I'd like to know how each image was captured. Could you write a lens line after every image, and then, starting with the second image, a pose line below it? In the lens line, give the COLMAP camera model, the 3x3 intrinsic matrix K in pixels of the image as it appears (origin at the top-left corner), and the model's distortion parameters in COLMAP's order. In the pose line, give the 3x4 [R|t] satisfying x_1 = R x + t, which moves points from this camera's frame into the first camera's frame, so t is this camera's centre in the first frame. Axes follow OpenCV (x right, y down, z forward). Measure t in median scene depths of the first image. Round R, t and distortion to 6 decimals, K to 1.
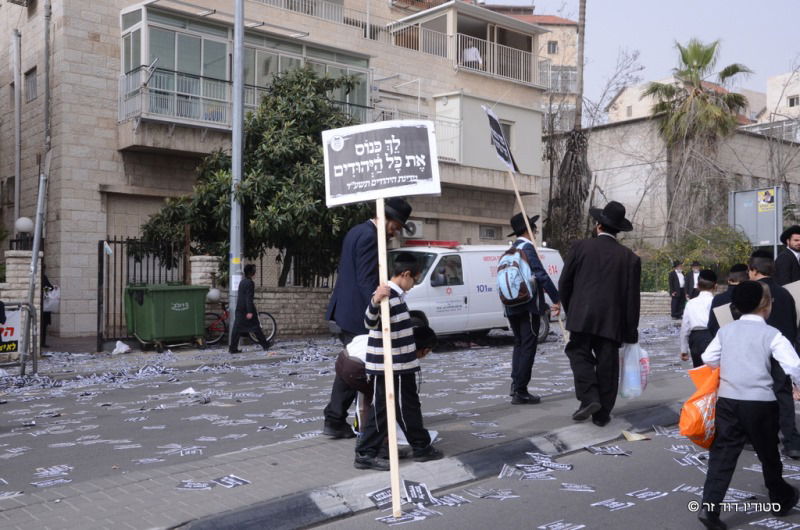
lens RADIAL K [[845.5, 0, 401.2], [0, 845.5, 262.6], [0, 0, 1]] dist [0.162665, 0.000000]
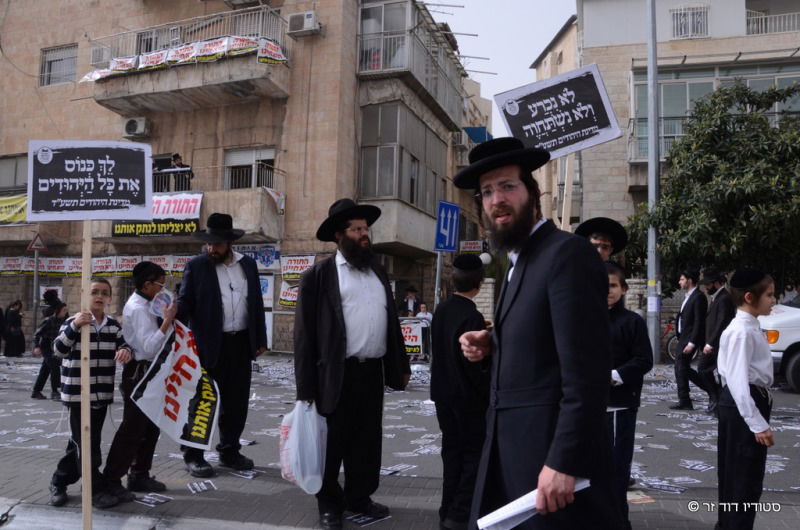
lens RADIAL K [[622.1, 0, 400.5], [0, 622.1, 270.0], [0, 0, 1]] dist [-0.052627, 0.010919]
pose [[0.562820, -0.022012, -0.826286, 0.255359], [0.014328, 0.999755, -0.016874, -0.010448], [0.826455, -0.002342, 0.562997, 0.289627]]
